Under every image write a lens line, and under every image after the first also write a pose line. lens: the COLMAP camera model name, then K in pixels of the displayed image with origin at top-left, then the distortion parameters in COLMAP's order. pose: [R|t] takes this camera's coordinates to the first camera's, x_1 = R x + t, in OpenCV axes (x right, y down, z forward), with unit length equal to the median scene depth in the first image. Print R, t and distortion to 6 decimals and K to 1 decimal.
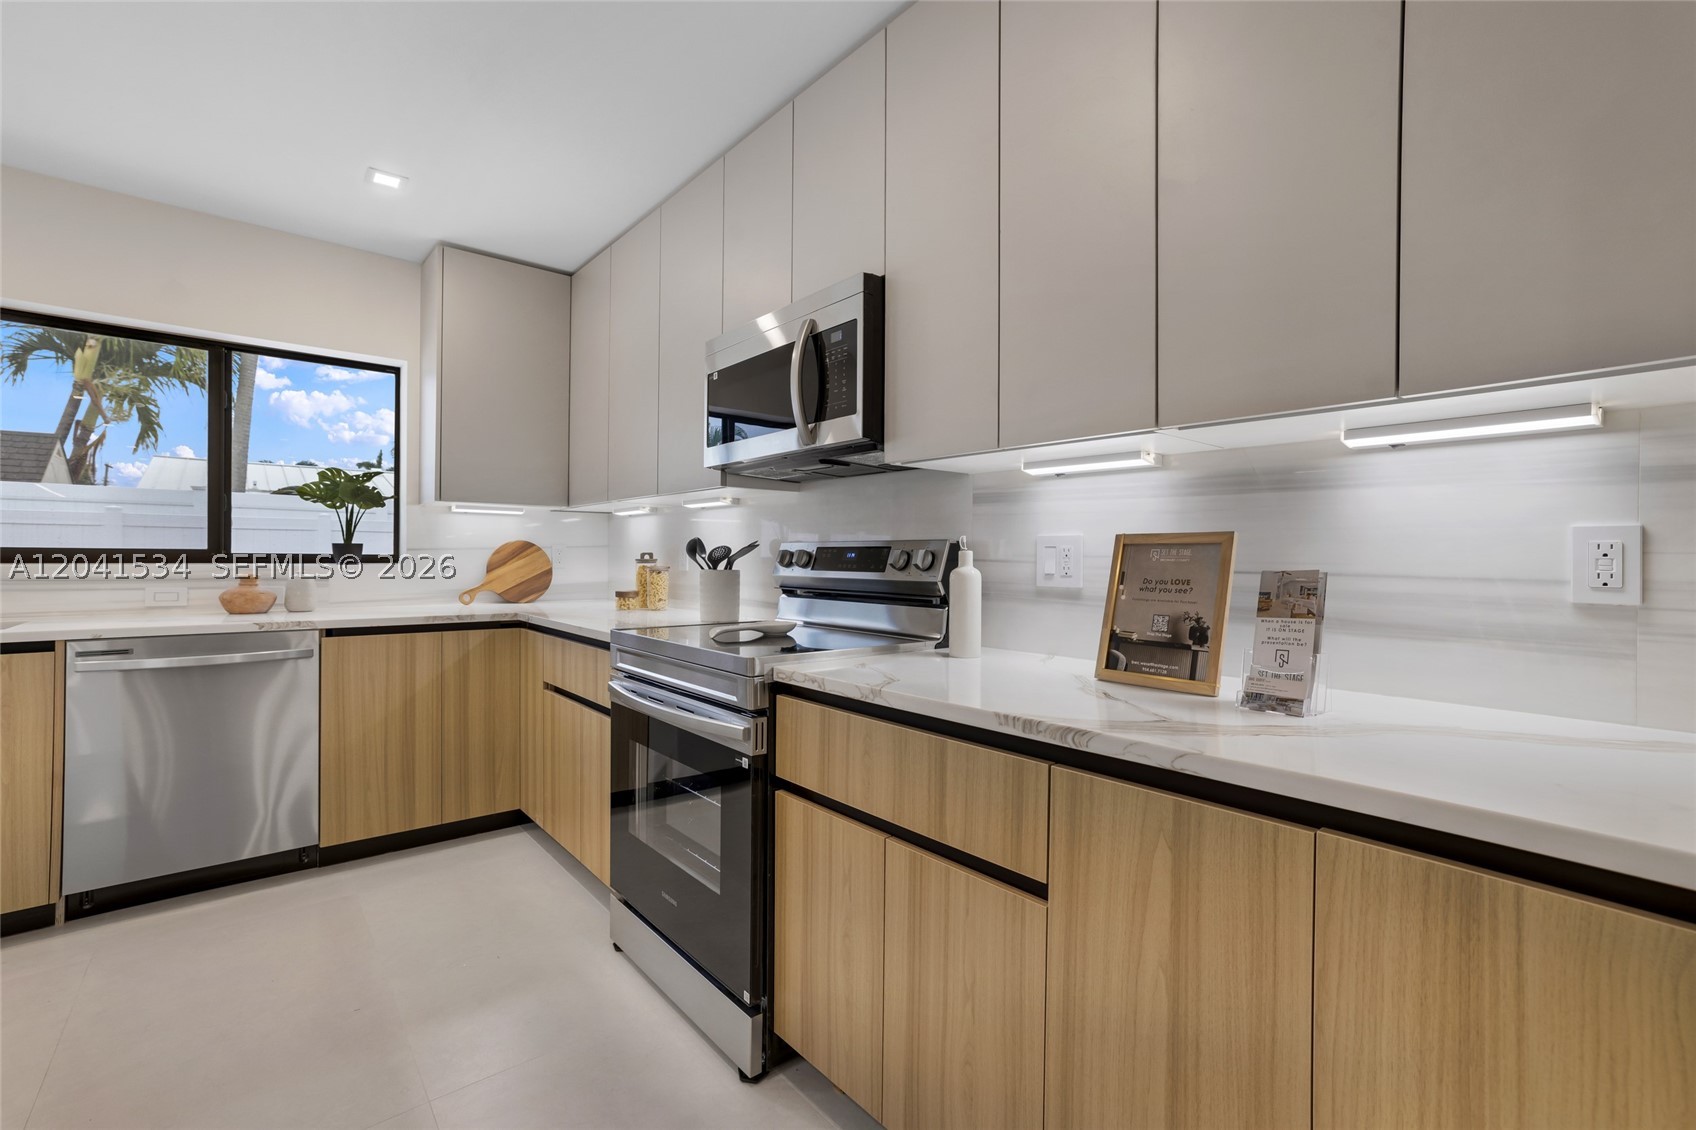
lens RADIAL K [[744.6, 0, 847.4], [0, 744.6, 558.9], [0, 0, 1]] dist [-0.051334, 0.031861]
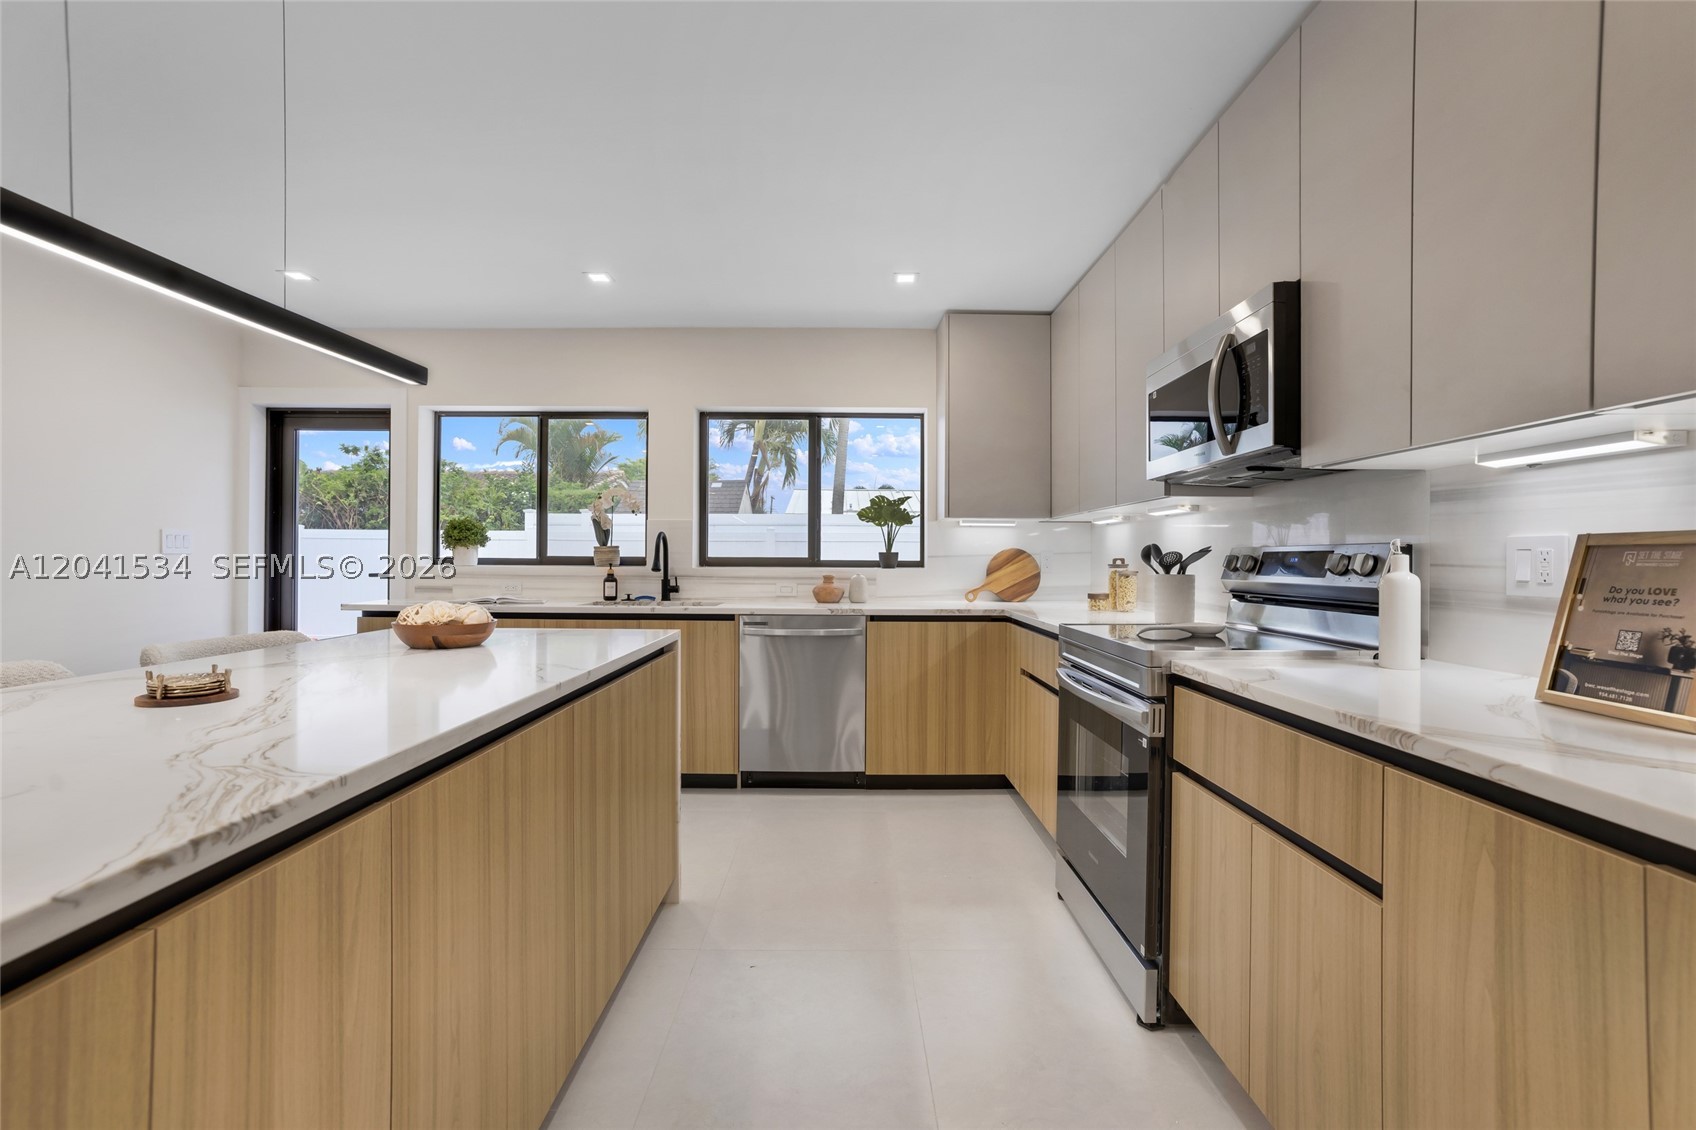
lens RADIAL K [[744.6, 0, 847.4], [0, 744.6, 558.9], [0, 0, 1]] dist [-0.051334, 0.031861]
pose [[0.770522, -0.004483, -0.637398, 0.136614], [-0.000622, 0.999970, -0.007785, 0.001134], [0.637413, 0.006395, 0.770495, -0.096415]]
